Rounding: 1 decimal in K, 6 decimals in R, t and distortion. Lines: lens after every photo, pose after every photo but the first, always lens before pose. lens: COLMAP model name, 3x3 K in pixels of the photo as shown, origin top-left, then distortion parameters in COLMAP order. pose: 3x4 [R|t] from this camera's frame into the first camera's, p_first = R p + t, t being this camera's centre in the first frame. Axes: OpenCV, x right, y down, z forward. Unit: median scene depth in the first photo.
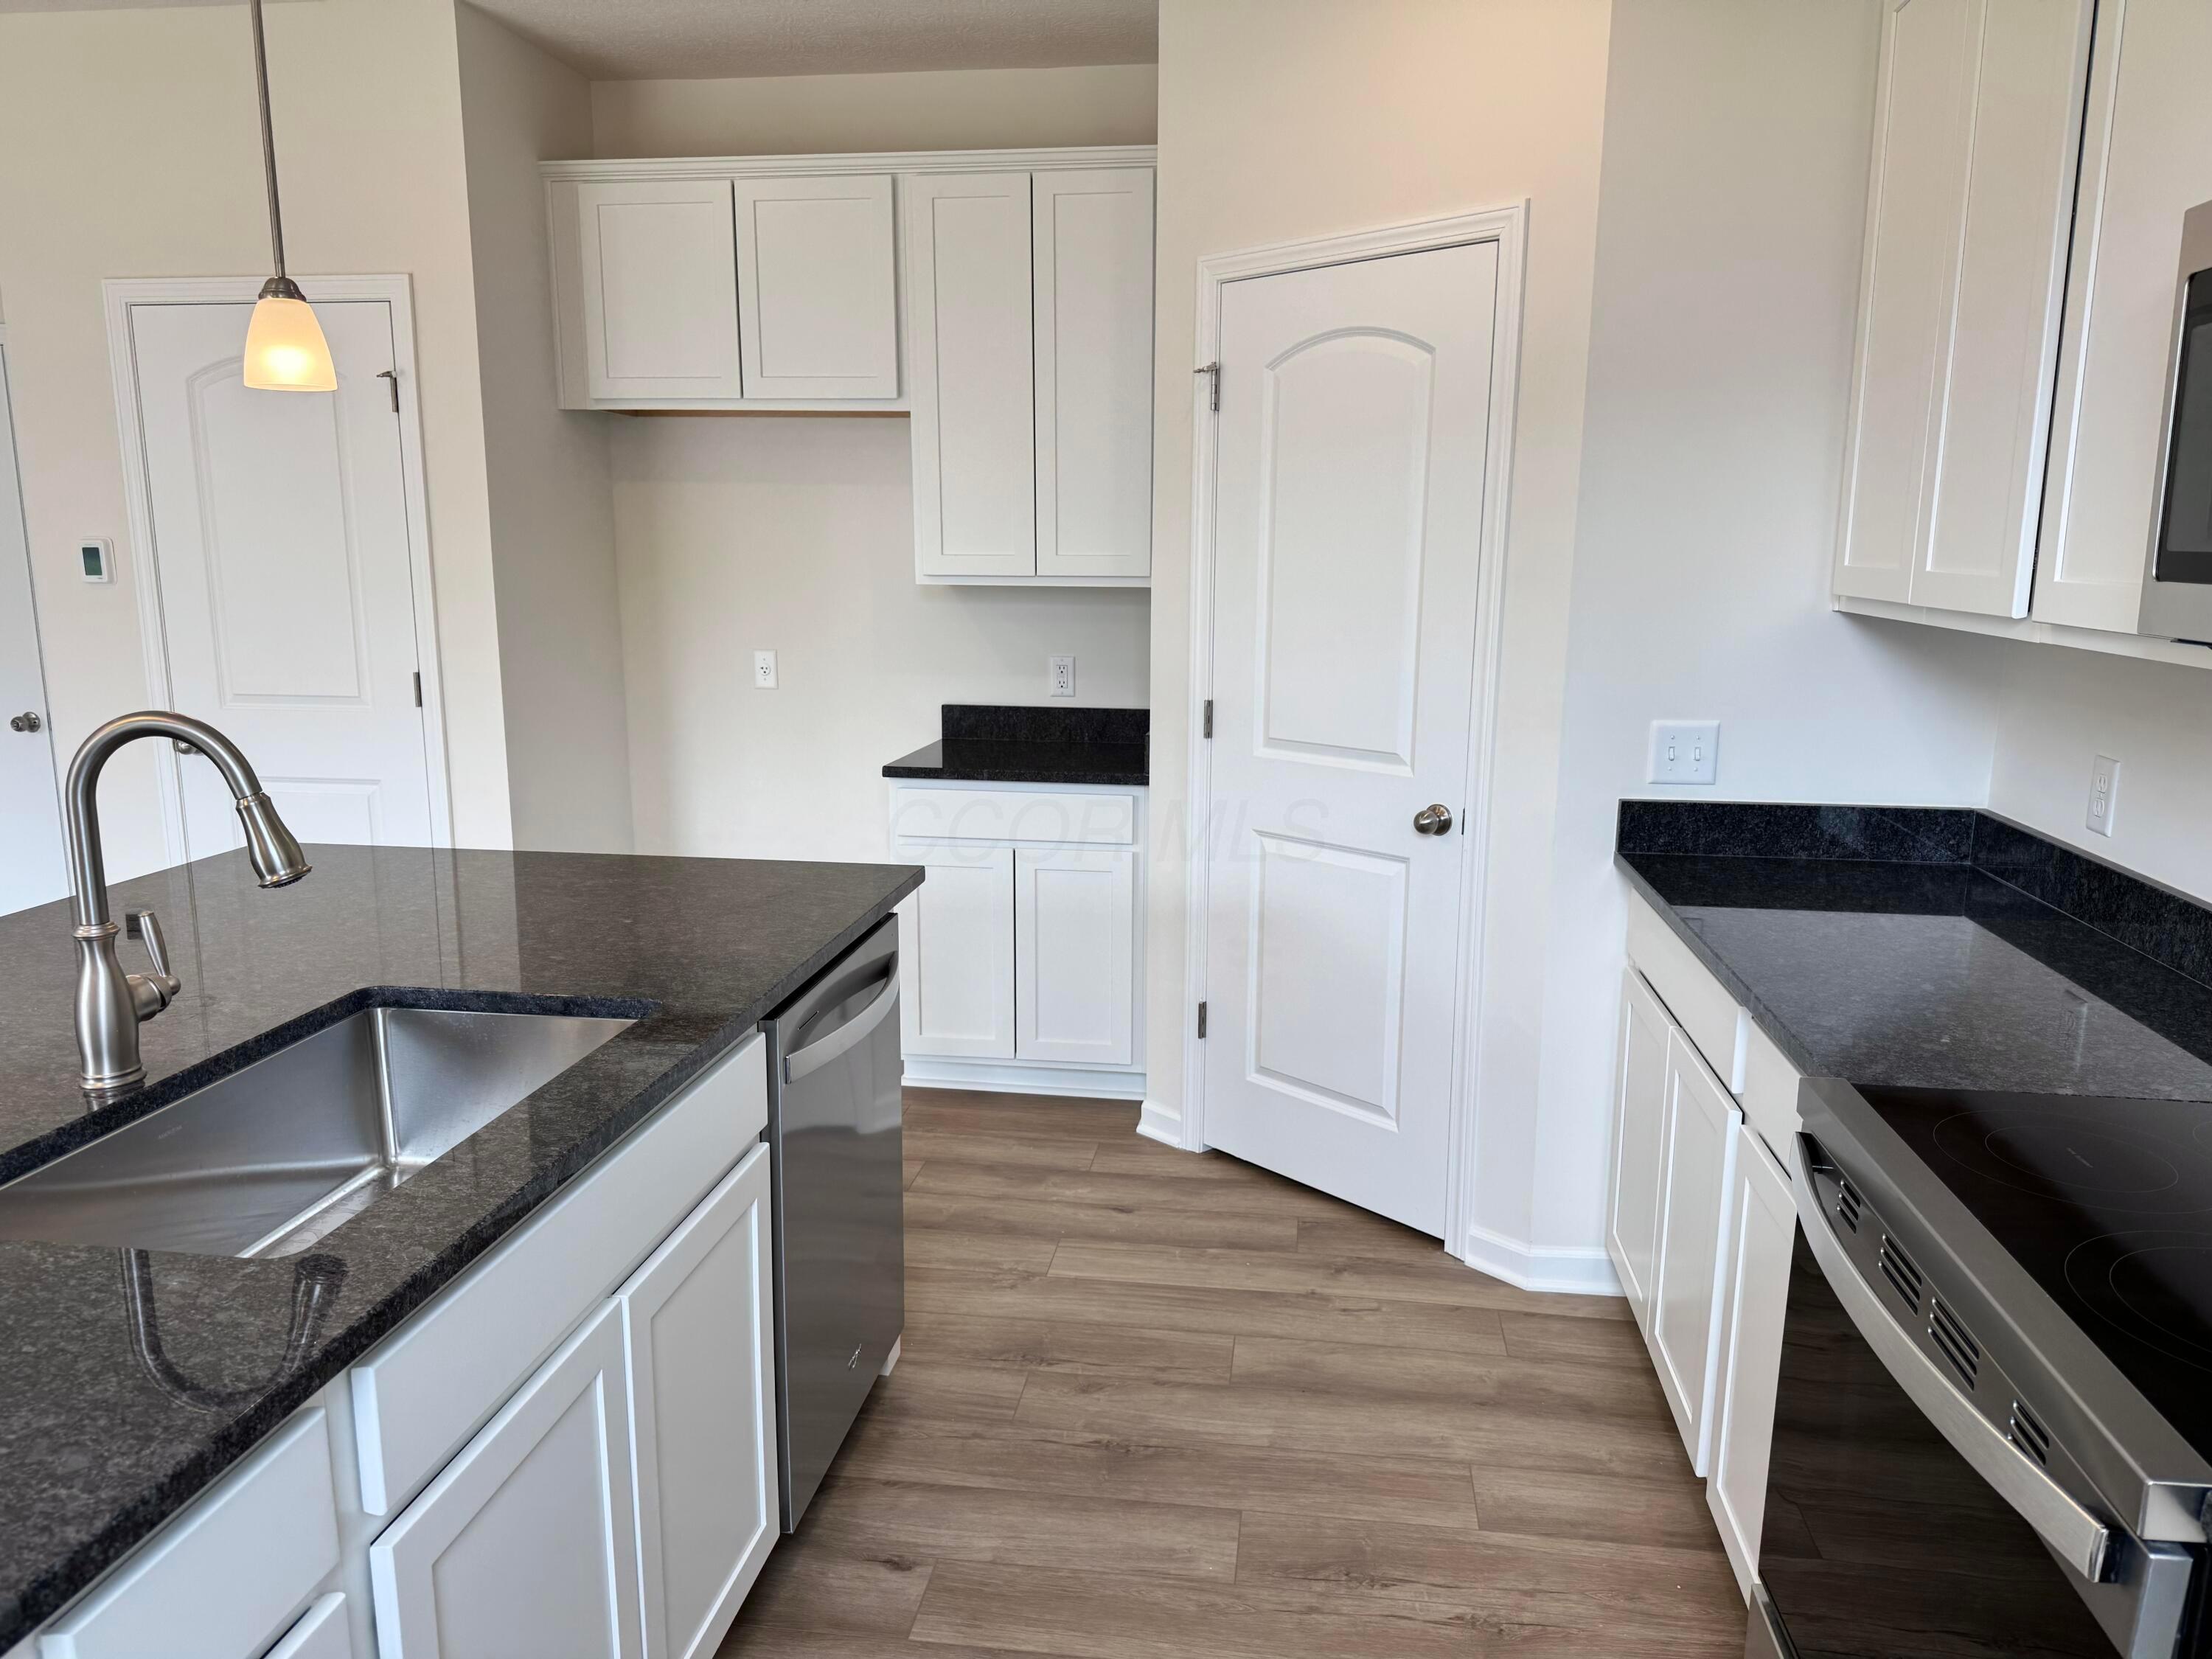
lens RADIAL K [[1548.9, 0, 1112.6], [0, 1548.9, 845.2], [0, 0, 1]] dist [0.114469, -0.172065]
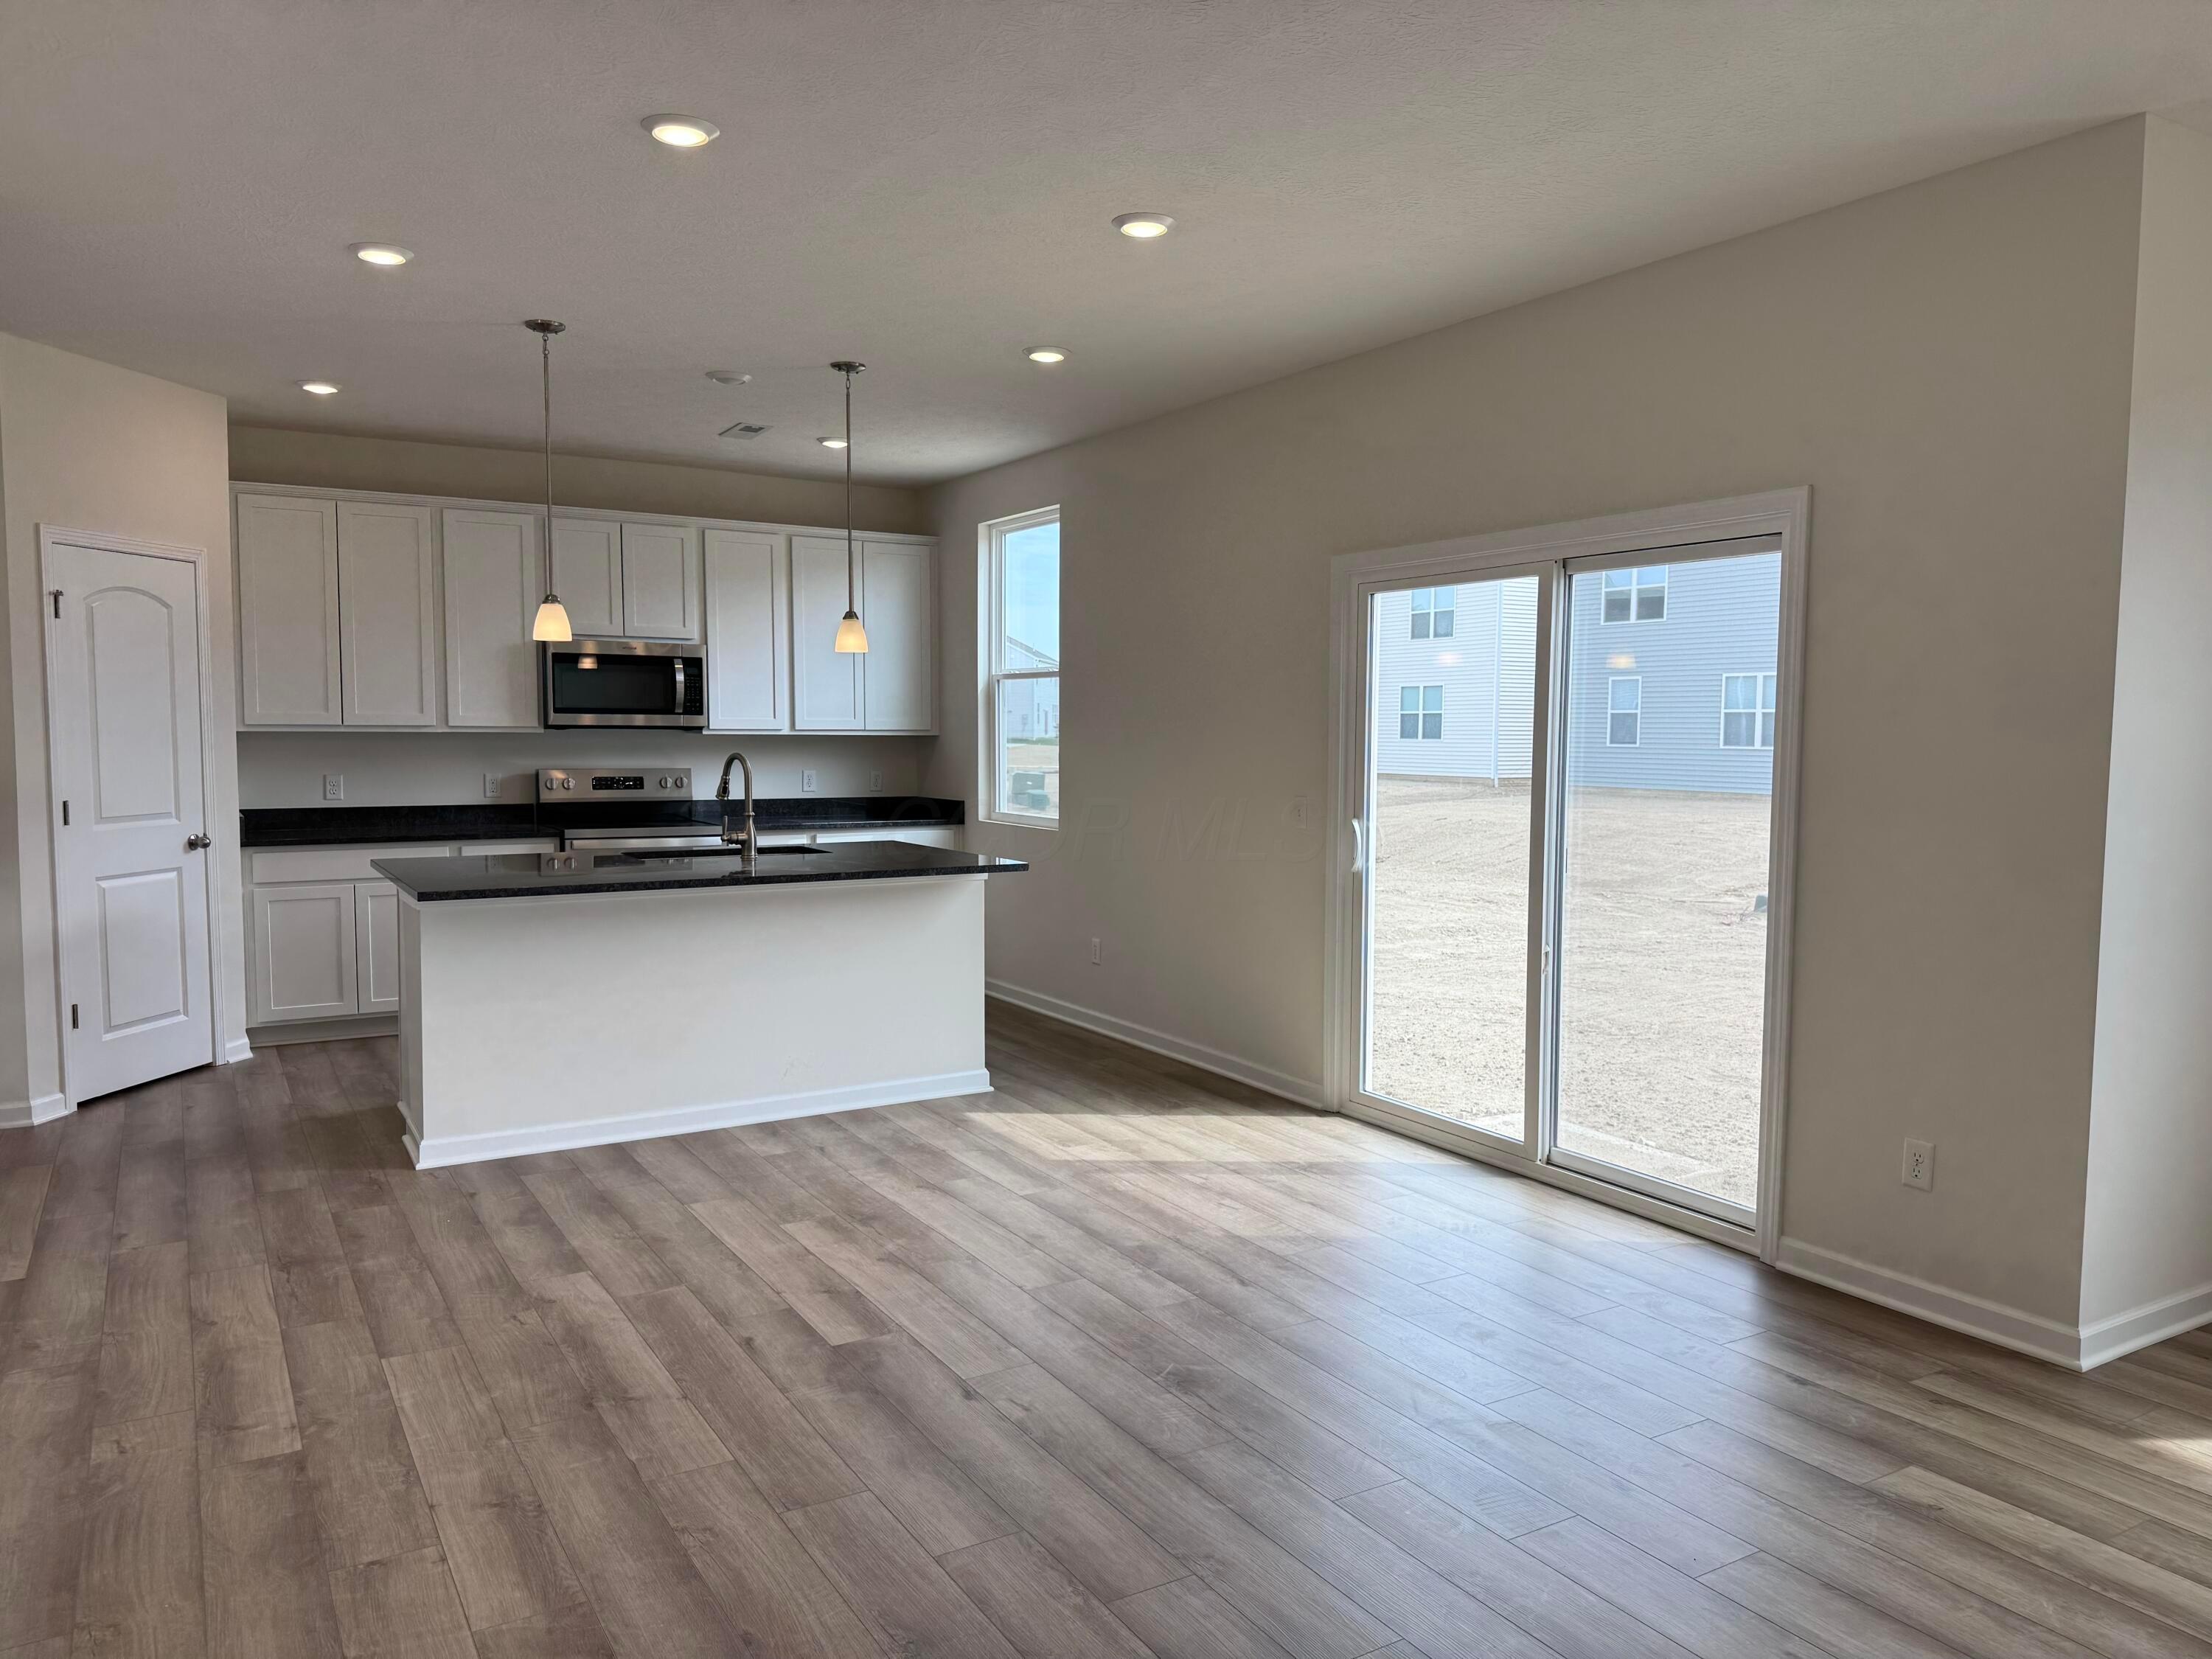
lens RADIAL K [[1548.9, 0, 1112.6], [0, 1548.9, 845.2], [0, 0, 1]] dist [0.114469, -0.172065]
pose [[-0.627477, -0.071643, 0.775332, -1.868450], [0.141091, 0.968812, 0.203707, -0.231075], [-0.765745, 0.237214, -0.597799, 1.194797]]
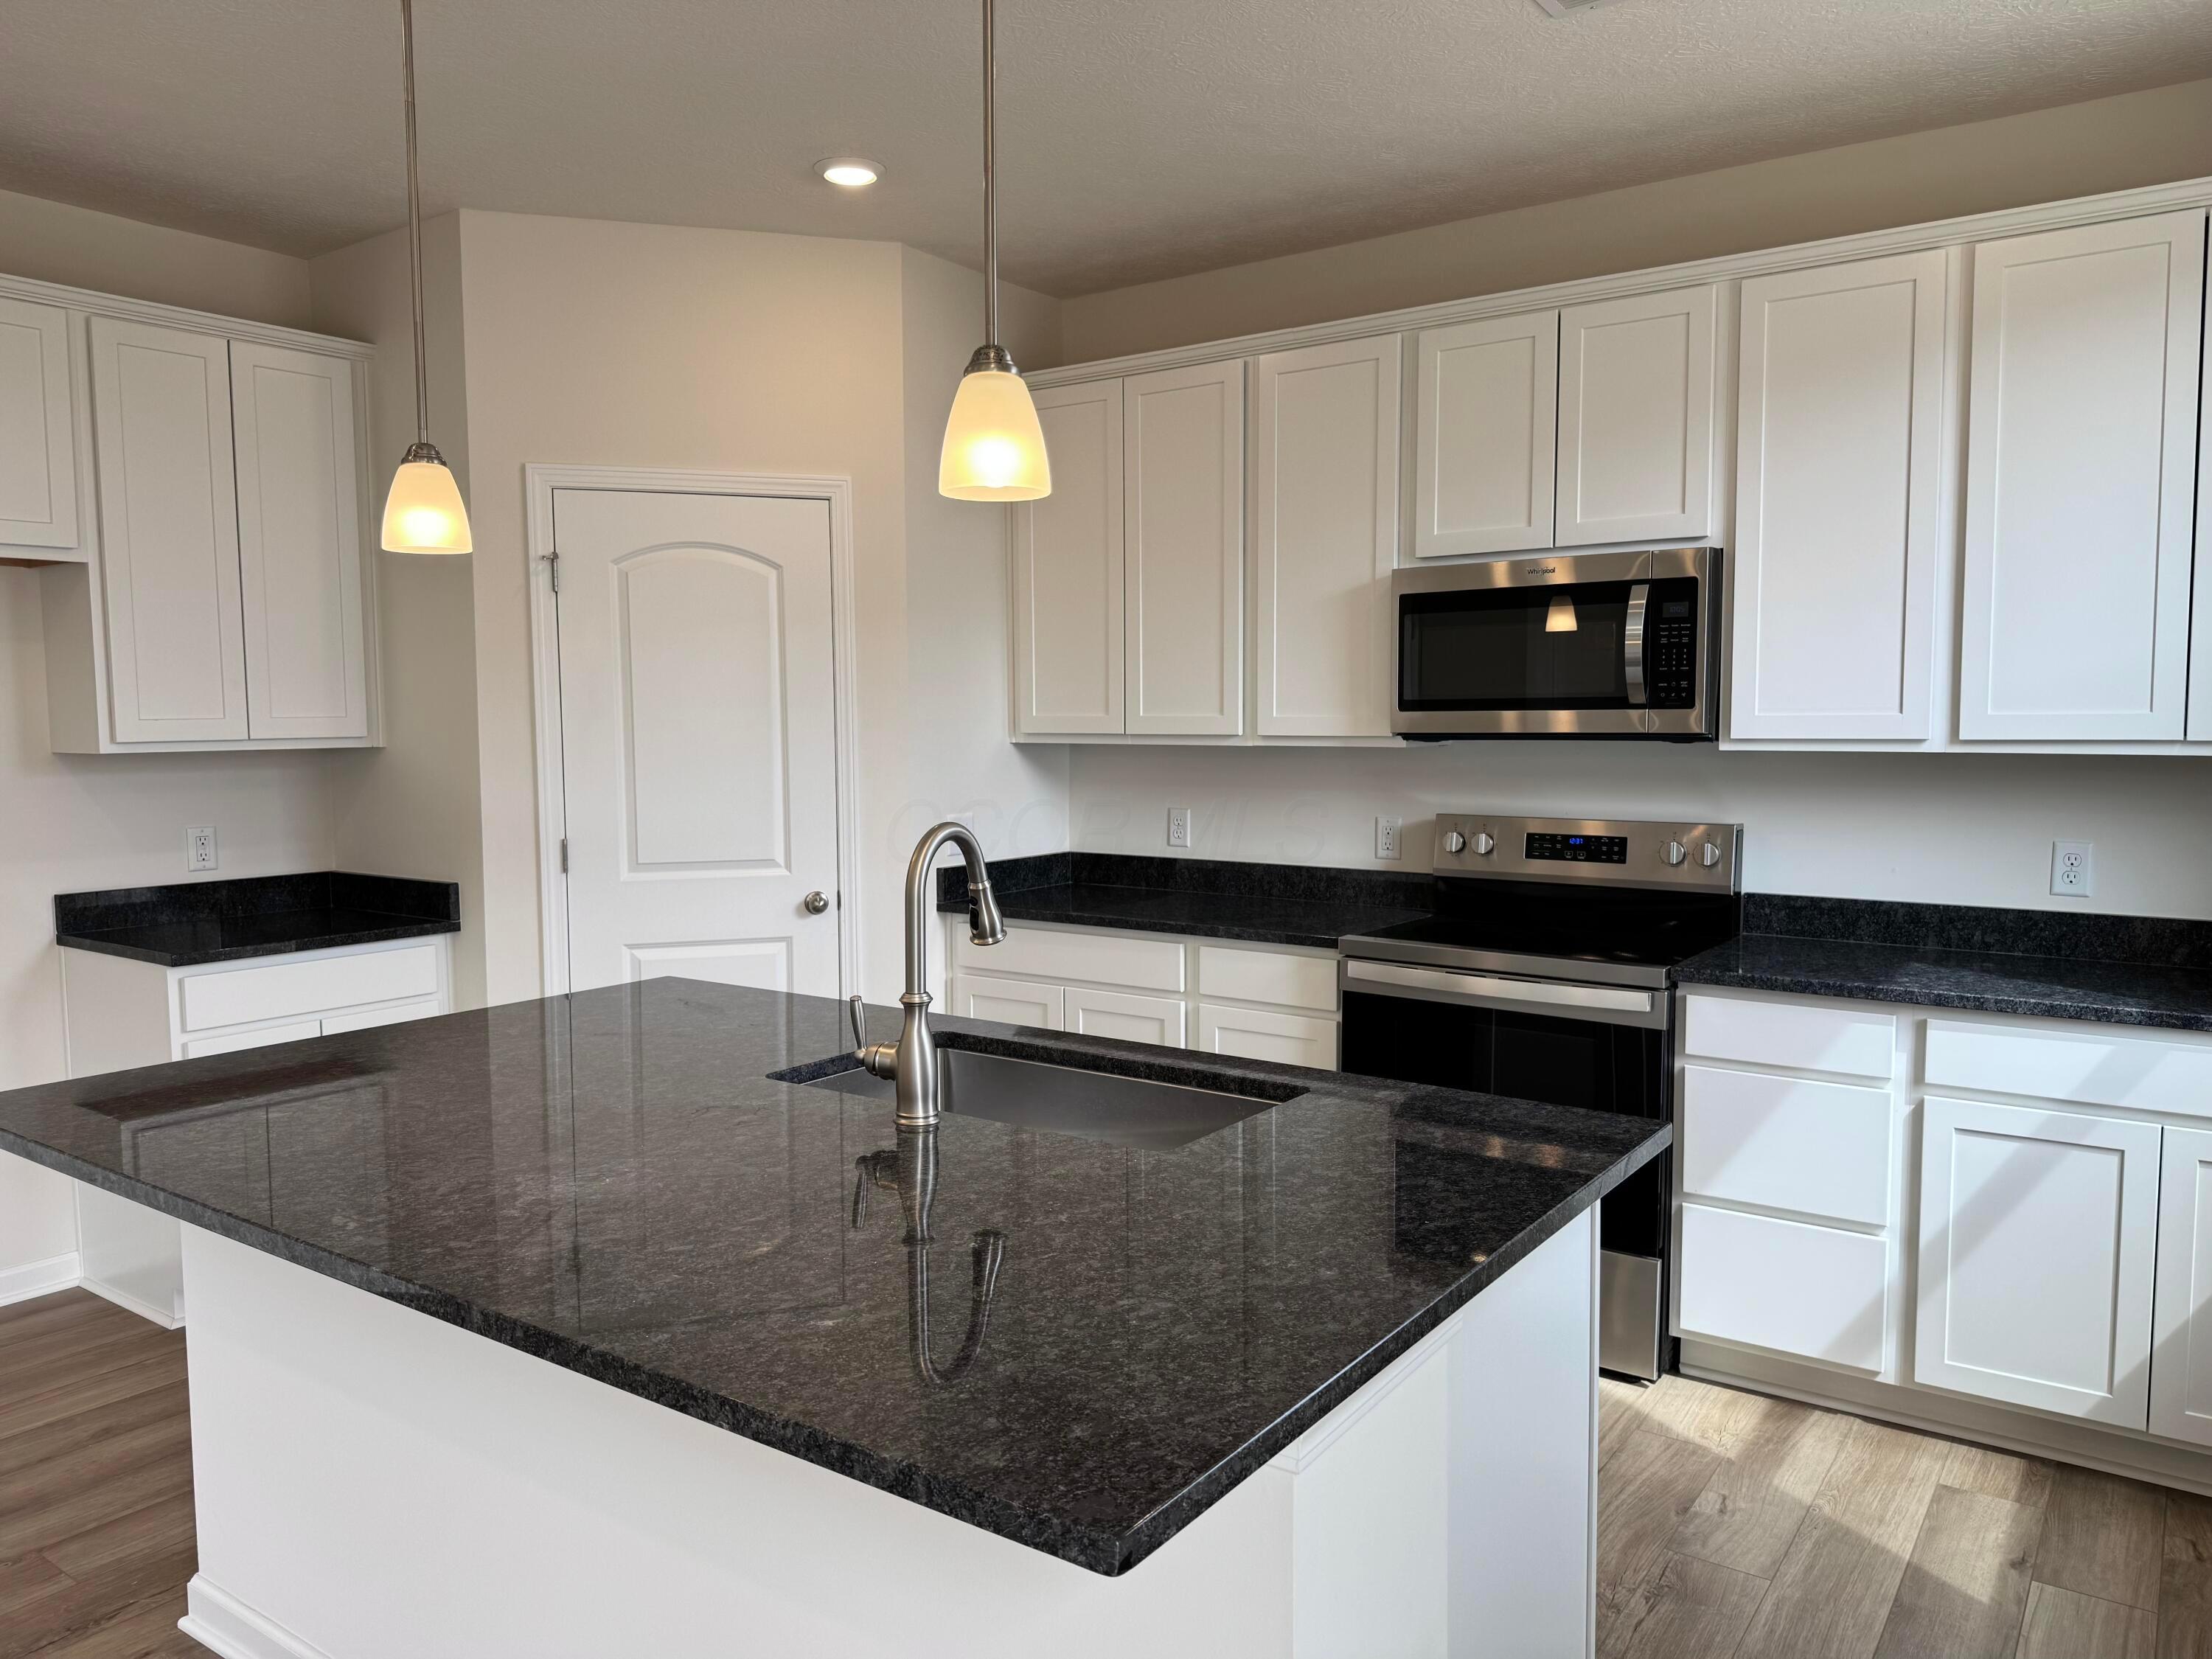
lens RADIAL K [[1541.8, 0, 1111.4], [0, 1541.8, 832.4], [0, 0, 1]] dist [0.108938, -0.144479]
pose [[0.460969, -0.077175, 0.884054, -0.790863], [0.180210, 0.983595, -0.008101, -0.018062], [-0.868926, 0.163050, 0.467314, 0.124924]]
